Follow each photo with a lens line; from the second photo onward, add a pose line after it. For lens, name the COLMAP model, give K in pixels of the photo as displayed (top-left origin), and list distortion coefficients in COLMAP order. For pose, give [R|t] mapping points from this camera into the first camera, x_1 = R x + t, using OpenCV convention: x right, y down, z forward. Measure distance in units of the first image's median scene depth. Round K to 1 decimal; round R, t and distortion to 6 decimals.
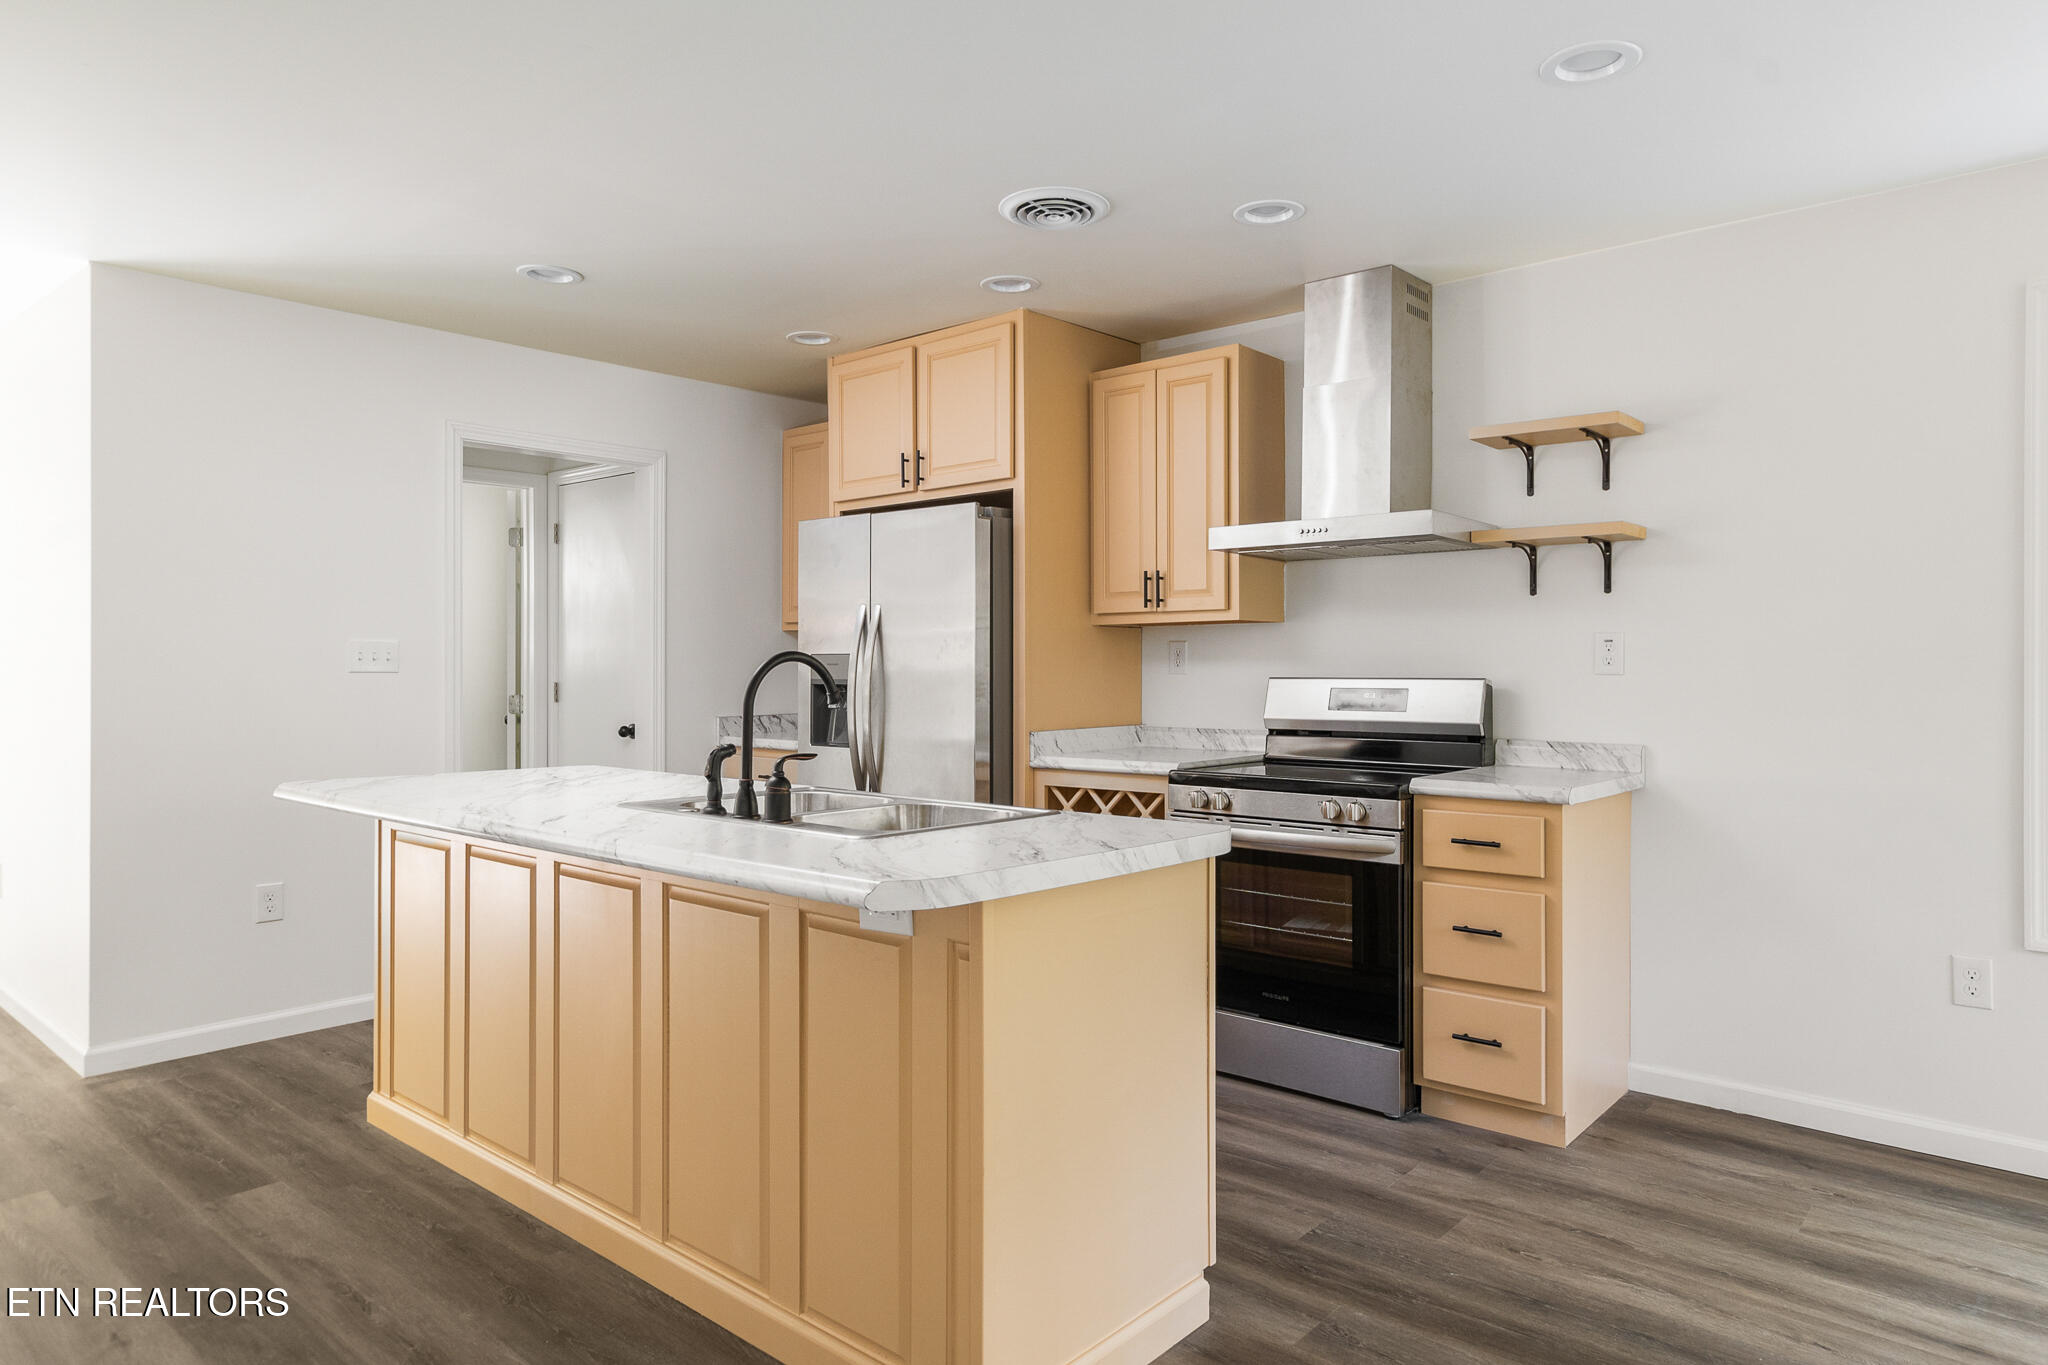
lens RADIAL K [[1248.3, 0, 1019.7], [0, 1248.3, 677.4], [0, 0, 1]] dist [0.016716, -0.000532]
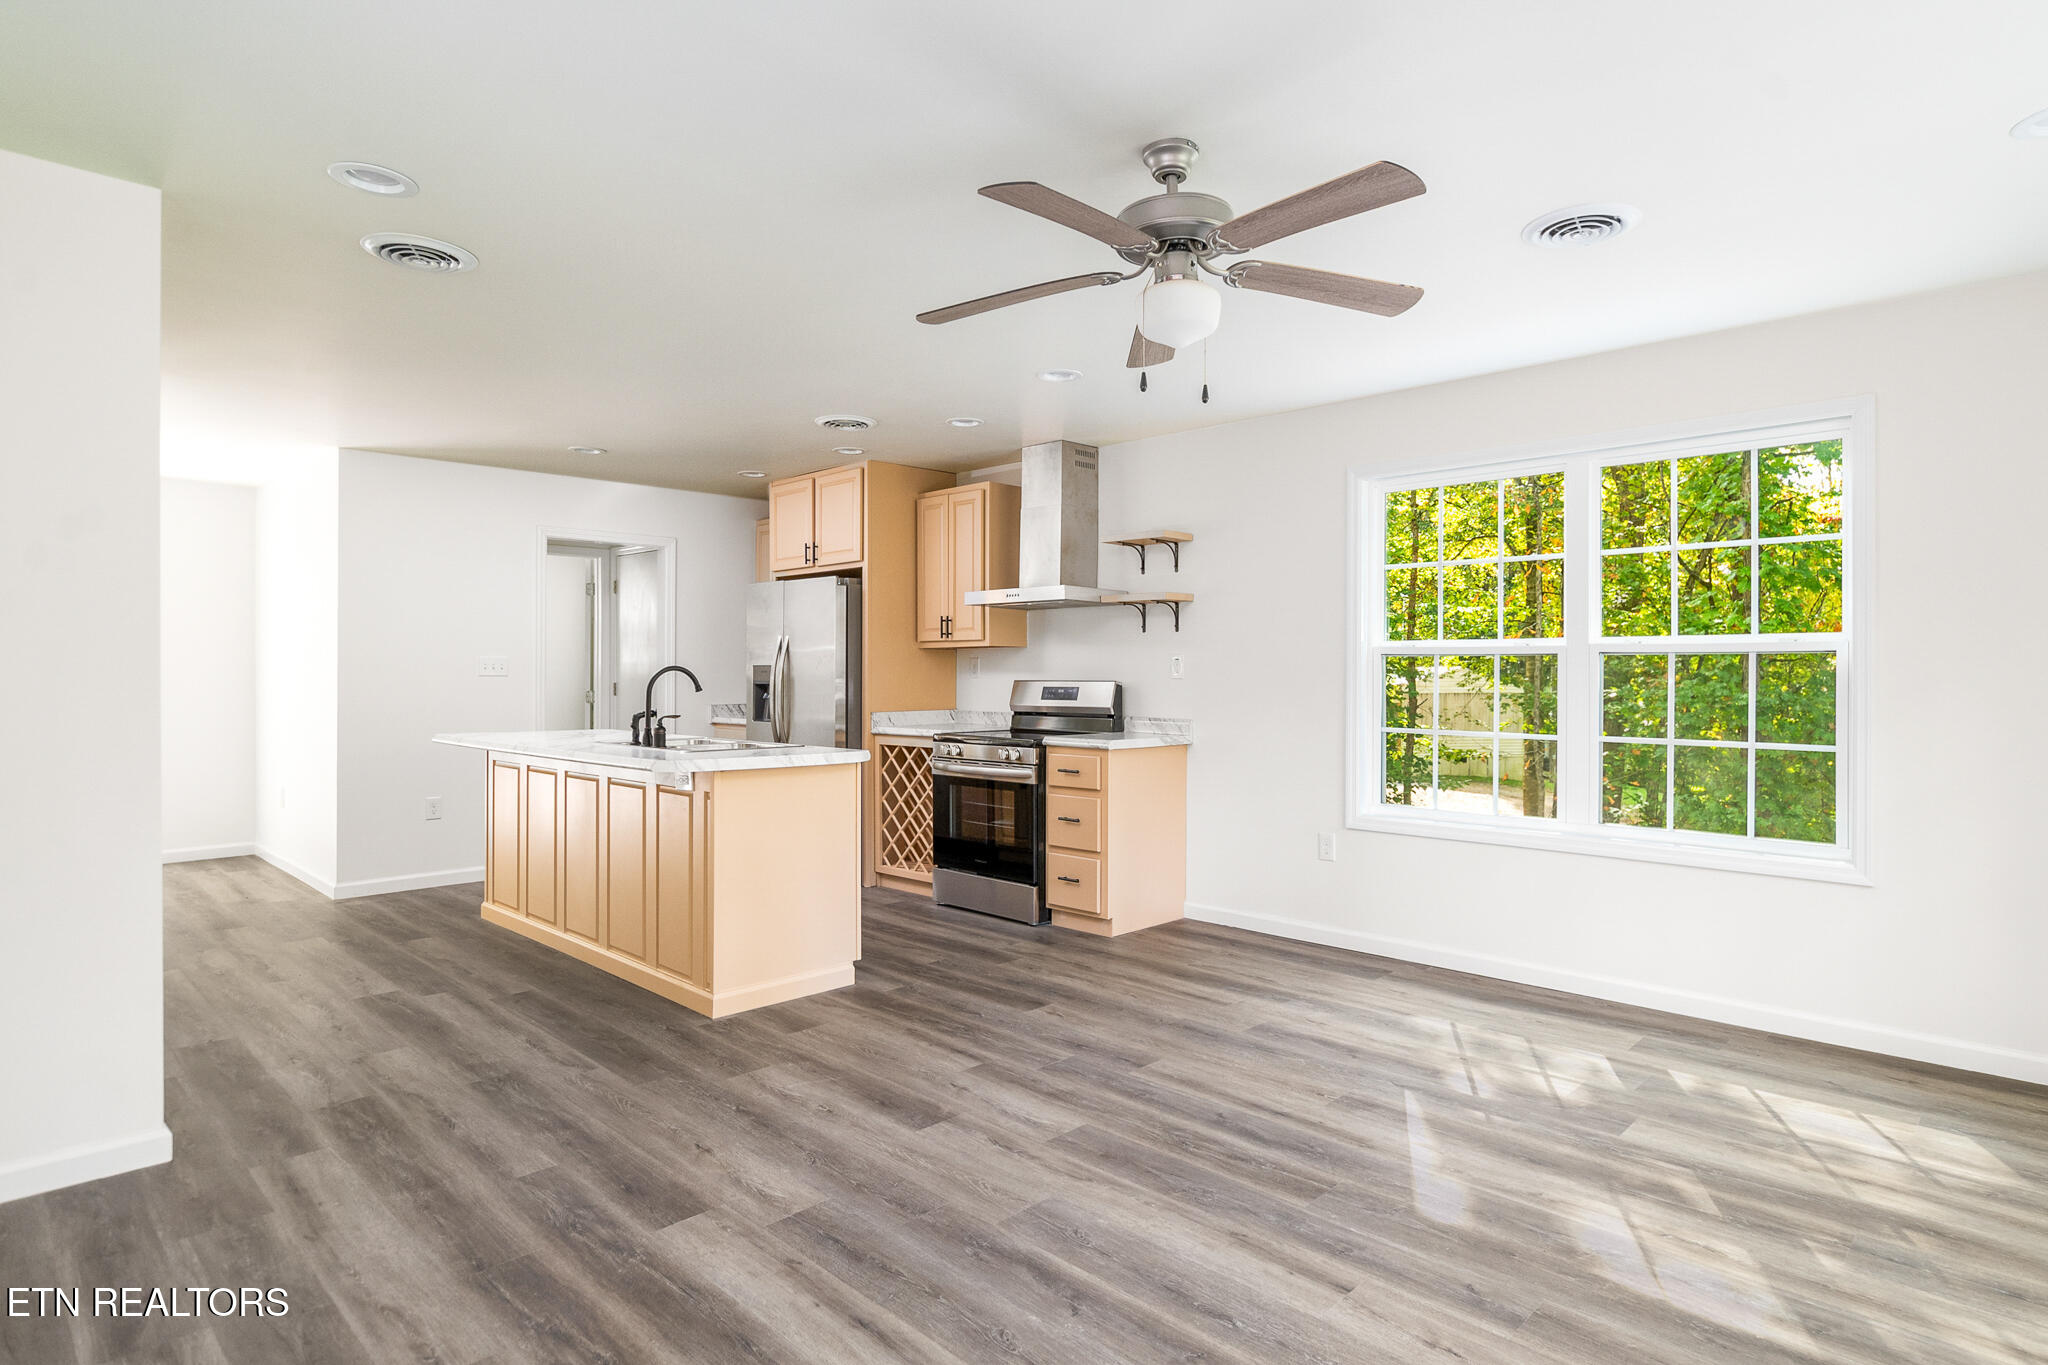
lens RADIAL K [[1103.6, 0, 1028.4], [0, 1103.6, 682.3], [0, 0, 1]] dist [-0.003158, 0.000276]
pose [[0.998205, 0.004531, -0.059724, 0.344501], [-0.004636, 0.999988, -0.001618, 0.005136], [0.059716, 0.001892, 0.998214, -0.518875]]
